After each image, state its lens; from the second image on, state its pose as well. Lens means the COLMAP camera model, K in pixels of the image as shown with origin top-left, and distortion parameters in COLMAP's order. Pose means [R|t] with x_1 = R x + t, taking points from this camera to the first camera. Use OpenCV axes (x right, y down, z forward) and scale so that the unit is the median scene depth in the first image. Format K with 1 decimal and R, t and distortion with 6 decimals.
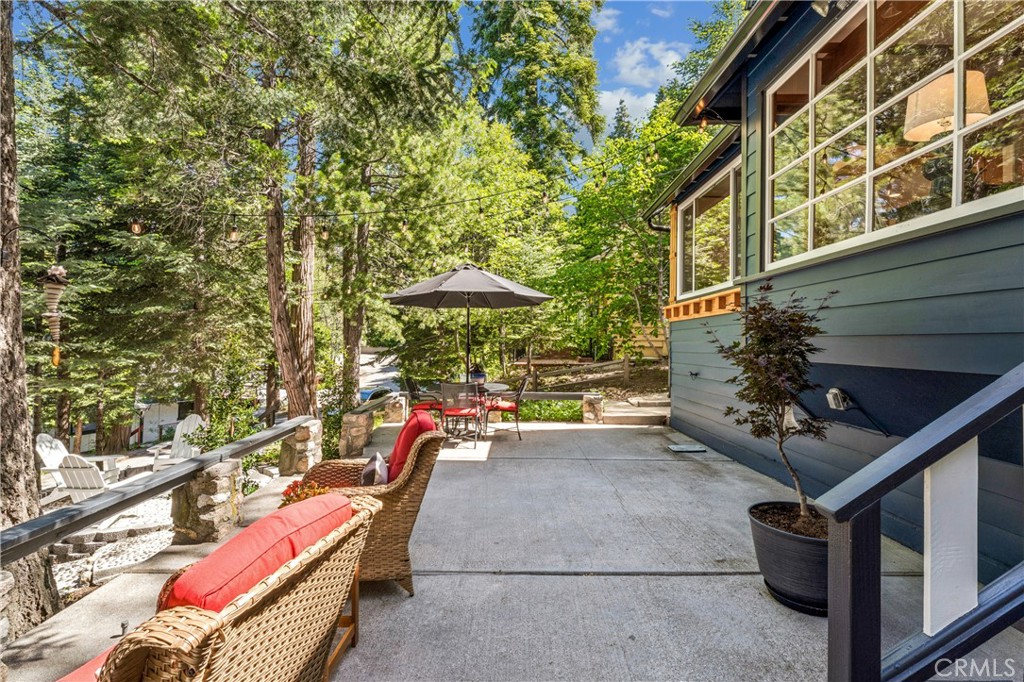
lens RADIAL K [[469.2, 0, 512.9], [0, 469.2, 335.0], [0, 0, 1]] dist [0.002181, 0.000150]
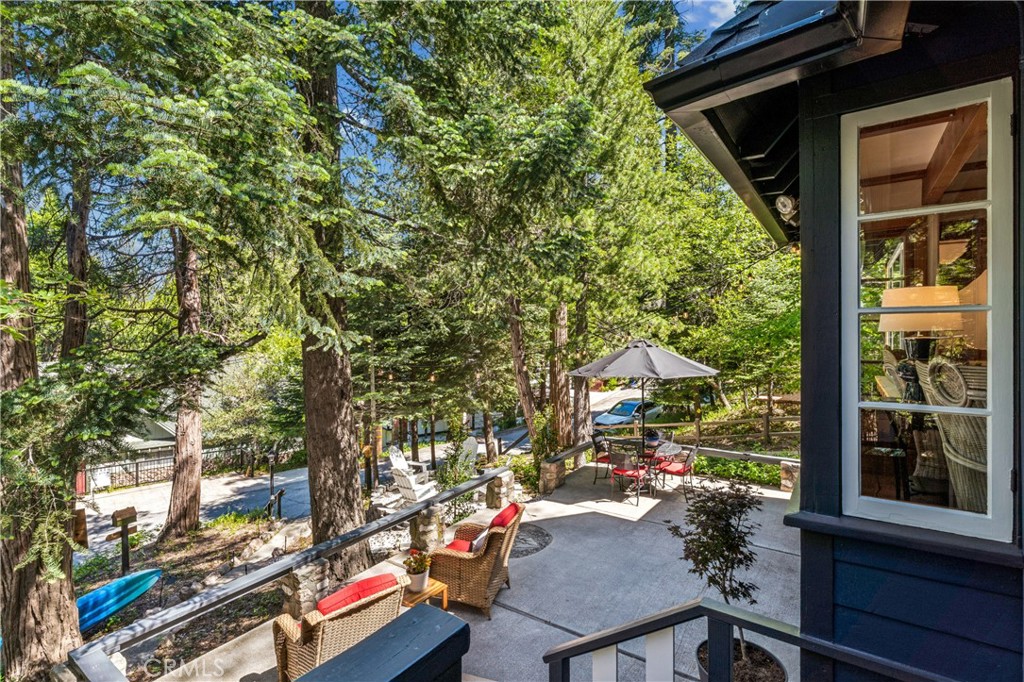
lens RADIAL K [[475.8, 0, 512.0], [0, 475.8, 341.0], [0, 0, 1]] dist [-0.001846, 0.000088]
pose [[0.818655, -0.007577, -0.574235, 0.446936], [0.024346, 0.999472, 0.021520, -0.261493], [0.573769, -0.031597, 0.818408, -0.181335]]
